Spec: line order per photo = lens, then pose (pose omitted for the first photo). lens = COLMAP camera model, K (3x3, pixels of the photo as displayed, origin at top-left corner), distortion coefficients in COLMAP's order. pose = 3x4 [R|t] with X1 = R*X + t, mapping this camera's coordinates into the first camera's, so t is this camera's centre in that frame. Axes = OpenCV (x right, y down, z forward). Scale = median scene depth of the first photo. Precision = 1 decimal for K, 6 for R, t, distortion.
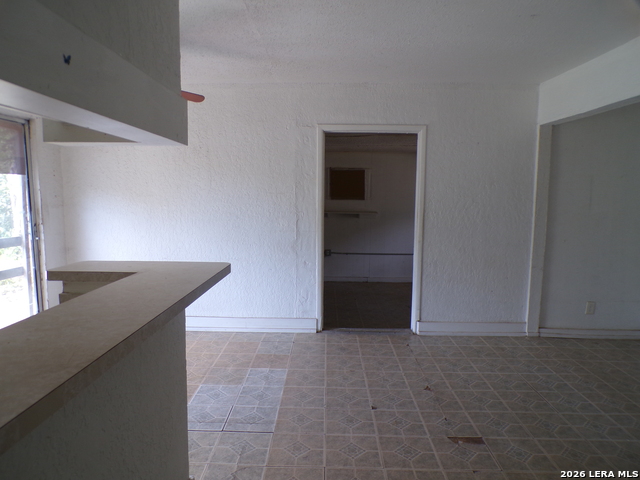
lens RADIAL K [[422.9, 0, 317.6], [0, 422.9, 239.6], [0, 0, 1]] dist [-0.038409, 0.003406]
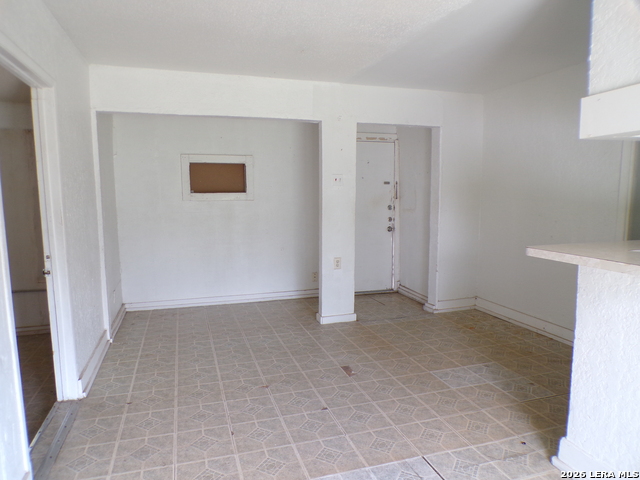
lens RADIAL K [[422.9, 0, 321.1], [0, 422.9, 242.9], [0, 0, 1]] dist [-0.038409, 0.003406]
pose [[-0.305970, -0.128168, 0.943374, -0.670762], [0.110249, 0.979460, 0.168828, -0.120724], [-0.945636, 0.155662, -0.285555, 1.147207]]
